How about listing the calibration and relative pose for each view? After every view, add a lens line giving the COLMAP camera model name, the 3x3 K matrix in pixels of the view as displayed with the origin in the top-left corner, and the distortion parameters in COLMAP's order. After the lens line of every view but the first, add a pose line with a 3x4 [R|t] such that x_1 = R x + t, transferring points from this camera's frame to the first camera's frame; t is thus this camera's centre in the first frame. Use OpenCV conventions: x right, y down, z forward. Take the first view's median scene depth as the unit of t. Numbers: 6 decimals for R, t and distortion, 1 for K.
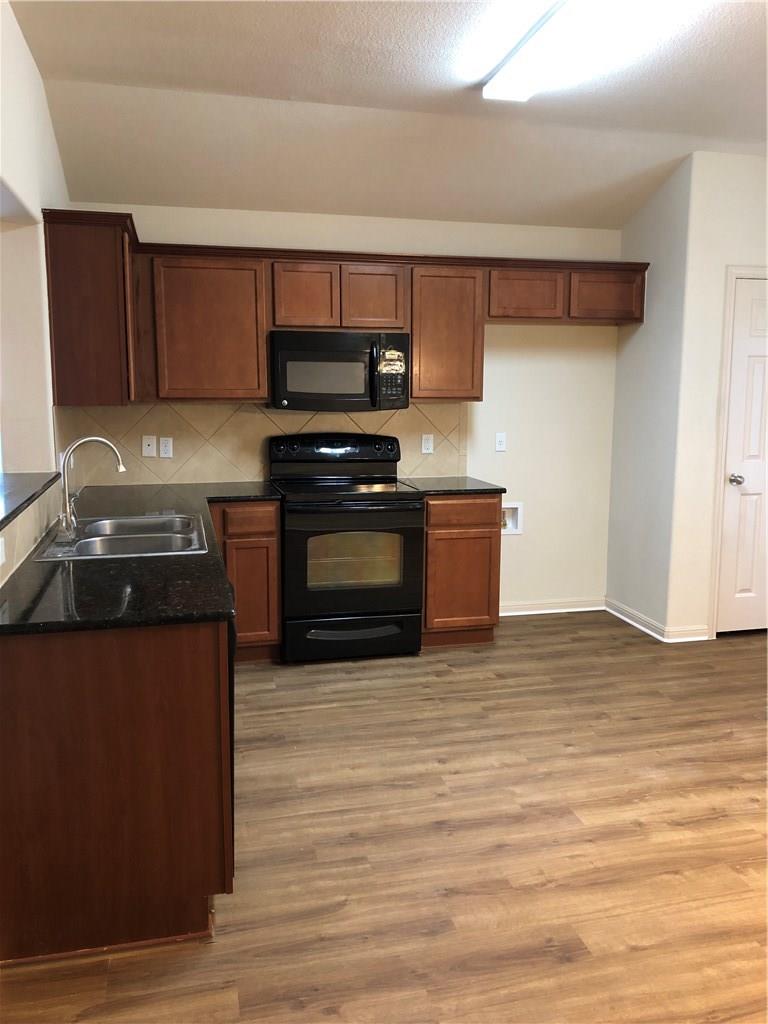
lens RADIAL K [[833.1, 0, 388.4], [0, 833.1, 506.9], [0, 0, 1]] dist [0.033803, -0.088399]
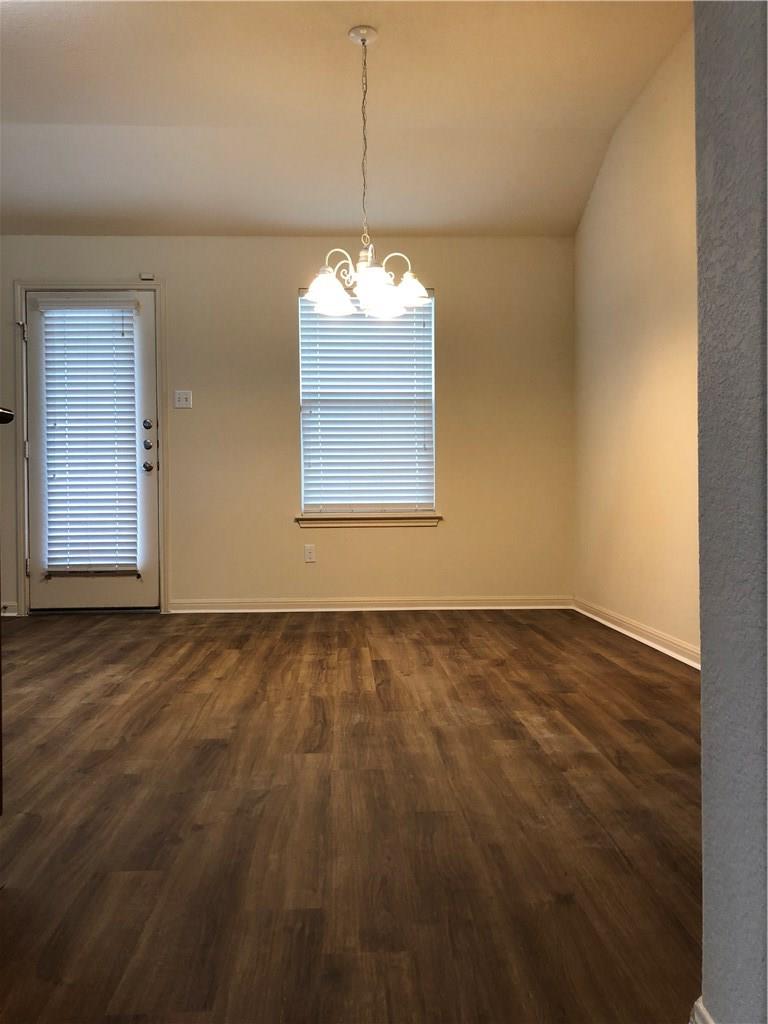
lens RADIAL K [[833.1, 0, 388.4], [0, 833.1, 506.9], [0, 0, 1]] dist [0.033803, -0.088399]
pose [[0.194706, -0.015547, 0.980738, -0.814298], [0.155002, 0.987799, -0.015114, 0.251488], [-0.968537, 0.154959, 0.194740, 0.471659]]
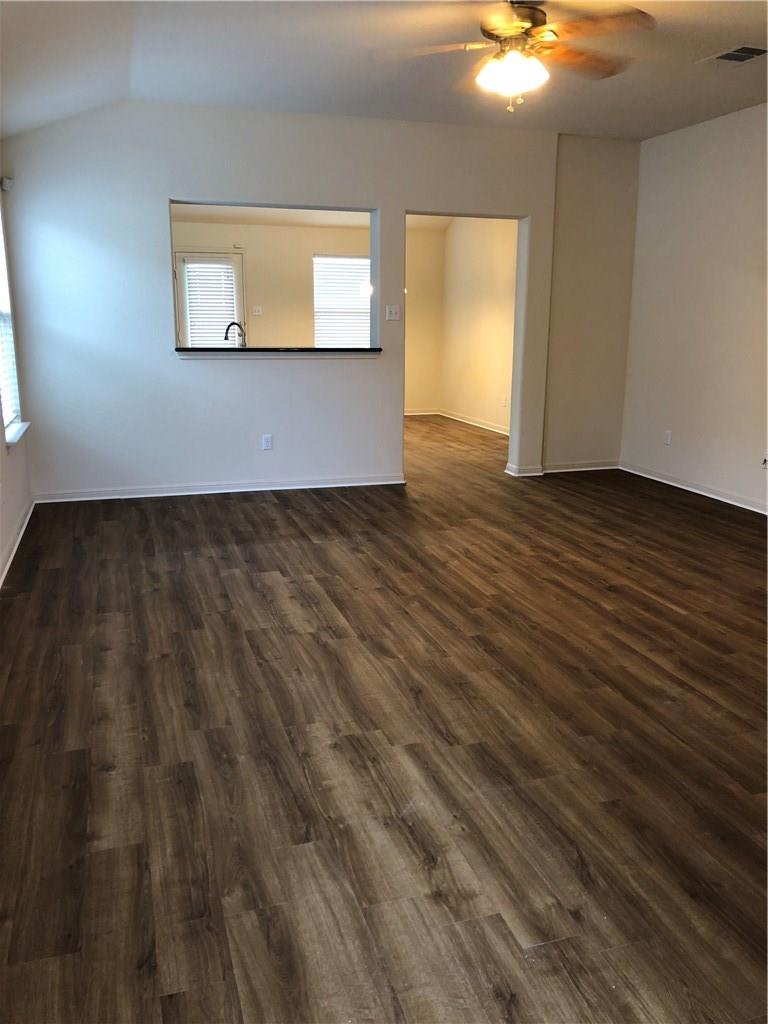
lens RADIAL K [[833.1, 0, 388.4], [0, 833.1, 506.9], [0, 0, 1]] dist [0.033803, -0.088399]
pose [[-0.034330, -0.229770, 0.972639, -3.339754], [0.150530, 0.960922, 0.232315, -0.084700], [-0.988009, 0.154386, 0.001599, 0.874328]]
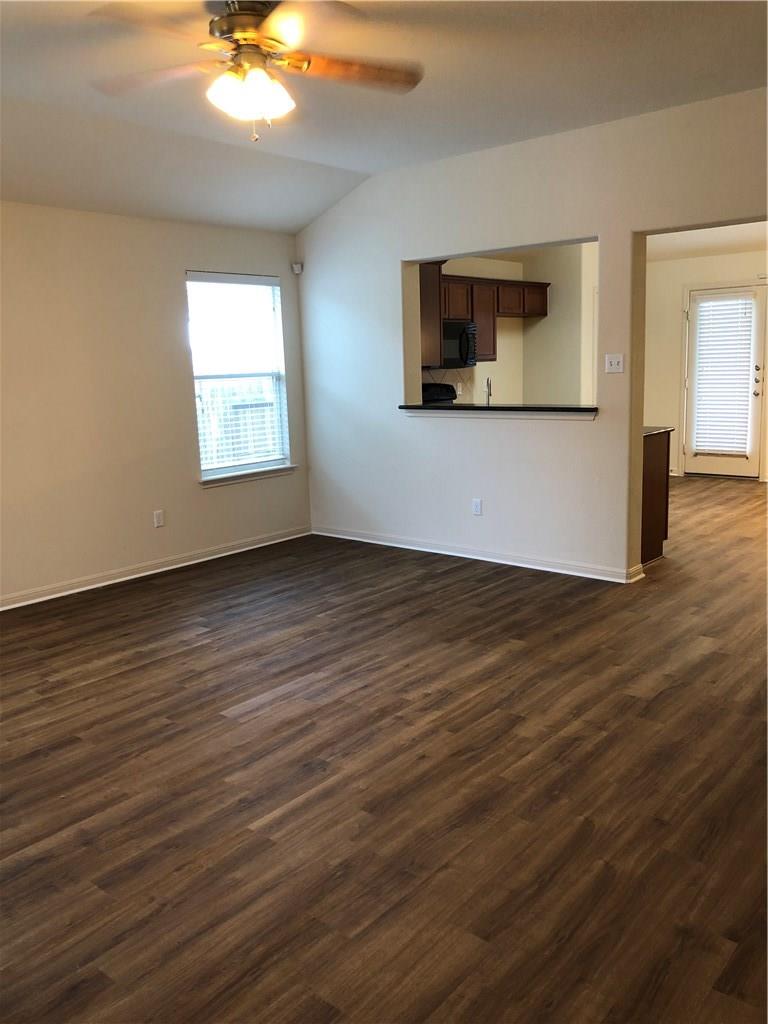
lens RADIAL K [[833.1, 0, 388.4], [0, 833.1, 506.9], [0, 0, 1]] dist [0.033803, -0.088399]
pose [[0.815097, -0.129056, 0.564766, -2.278649], [0.120344, 0.991325, 0.052843, 0.116782], [-0.566687, 0.024894, 0.823557, -0.631301]]
